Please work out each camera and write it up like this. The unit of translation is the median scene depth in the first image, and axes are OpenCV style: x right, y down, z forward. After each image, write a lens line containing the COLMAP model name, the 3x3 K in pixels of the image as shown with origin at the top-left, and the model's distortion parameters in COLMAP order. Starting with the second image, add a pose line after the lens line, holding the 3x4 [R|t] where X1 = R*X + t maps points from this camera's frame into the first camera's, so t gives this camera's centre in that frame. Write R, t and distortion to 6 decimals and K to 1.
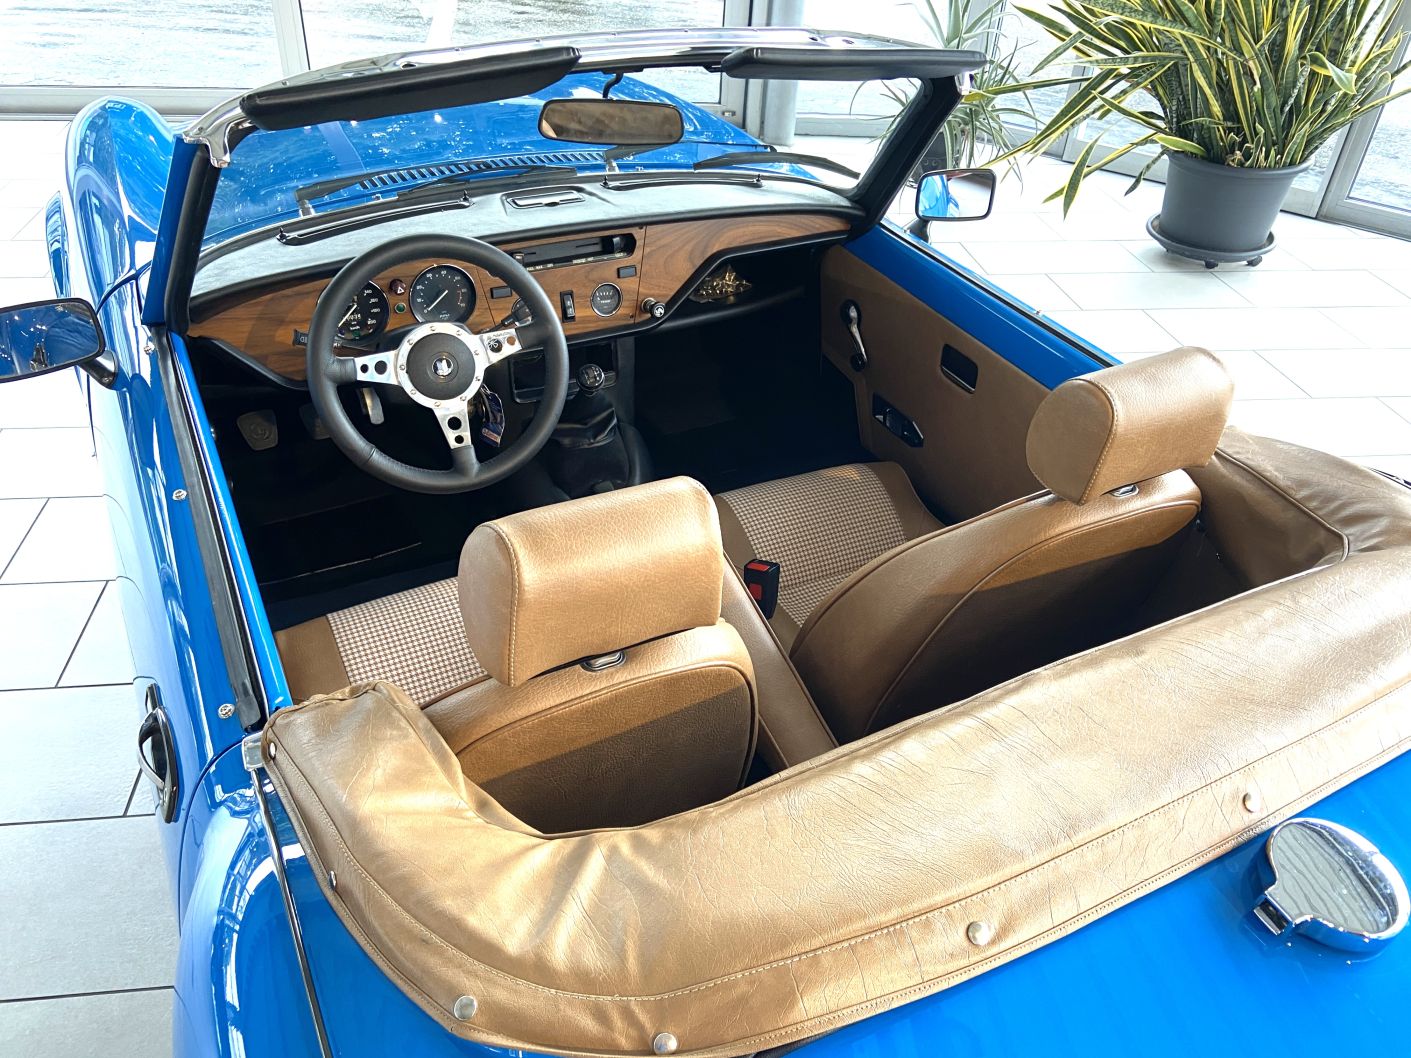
lens RADIAL K [[1072.3, 0, 705.5], [0, 1072.3, 529.0], [0, 0, 1]] dist [0.004630, -0.008082]
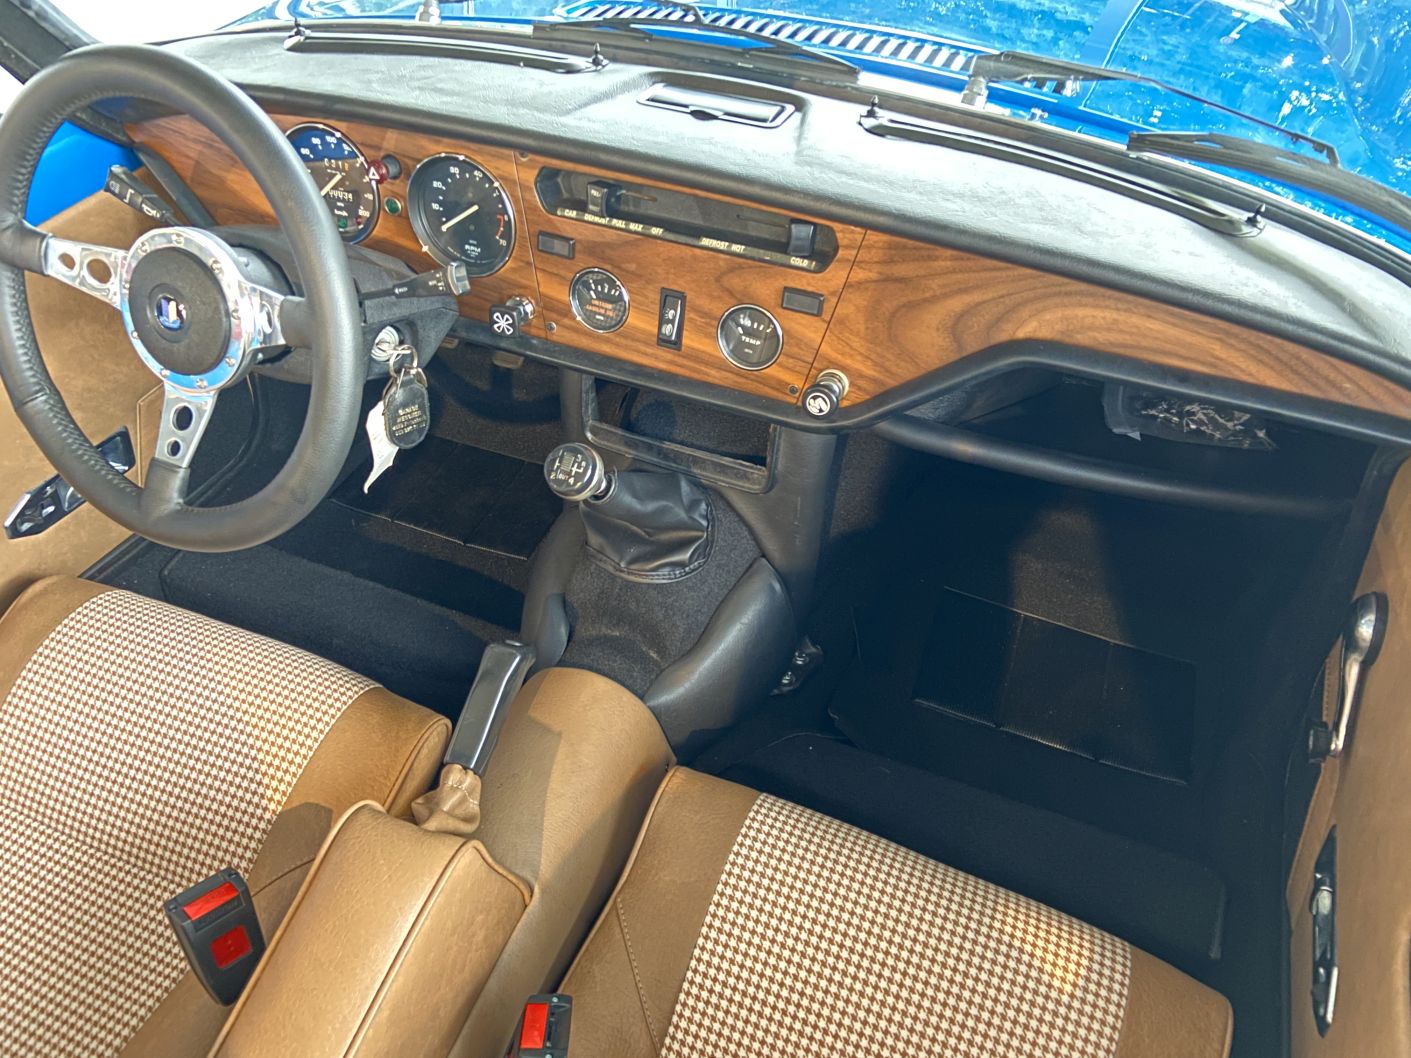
lens RADIAL K [[1072.3, 0, 705.5], [0, 1072.3, 529.0], [0, 0, 1]] dist [0.004630, -0.008082]
pose [[0.619090, 0.495025, -0.609654, 0.244976], [-0.456142, 0.858601, 0.233962, -0.253653], [0.639267, 0.133245, 0.757353, 0.652710]]
